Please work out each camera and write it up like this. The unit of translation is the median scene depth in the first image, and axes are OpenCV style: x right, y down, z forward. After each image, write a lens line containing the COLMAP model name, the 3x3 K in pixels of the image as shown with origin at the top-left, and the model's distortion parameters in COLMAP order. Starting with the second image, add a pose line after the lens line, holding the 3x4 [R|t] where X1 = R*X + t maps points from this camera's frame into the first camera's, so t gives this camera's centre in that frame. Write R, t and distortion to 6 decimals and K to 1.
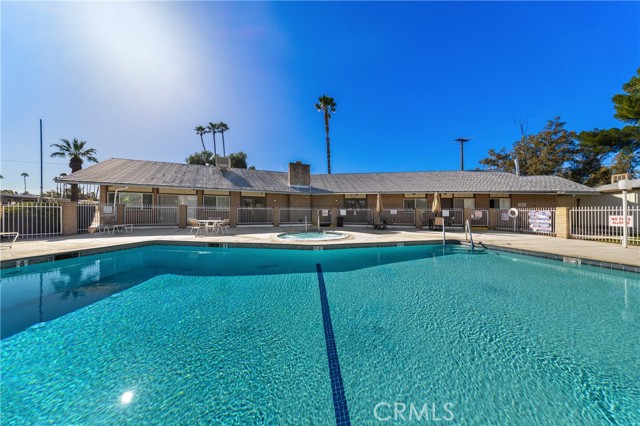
lens RADIAL K [[188.8, 0, 322.1], [0, 188.8, 214.1], [0, 0, 1]] dist [0.014059, -0.000015]
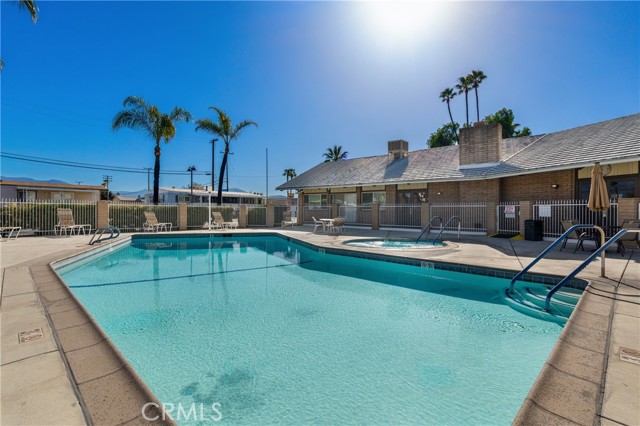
lens RADIAL K [[316.6, 0, 320.0], [0, 316.6, 213.0], [0, 0, 1]] dist [0.001821, 0.000096]
pose [[0.481269, 0.001746, -0.876571, 0.502179], [-0.007420, 0.999970, -0.002082, 0.001875], [0.876541, 0.007506, 0.481268, 0.102263]]
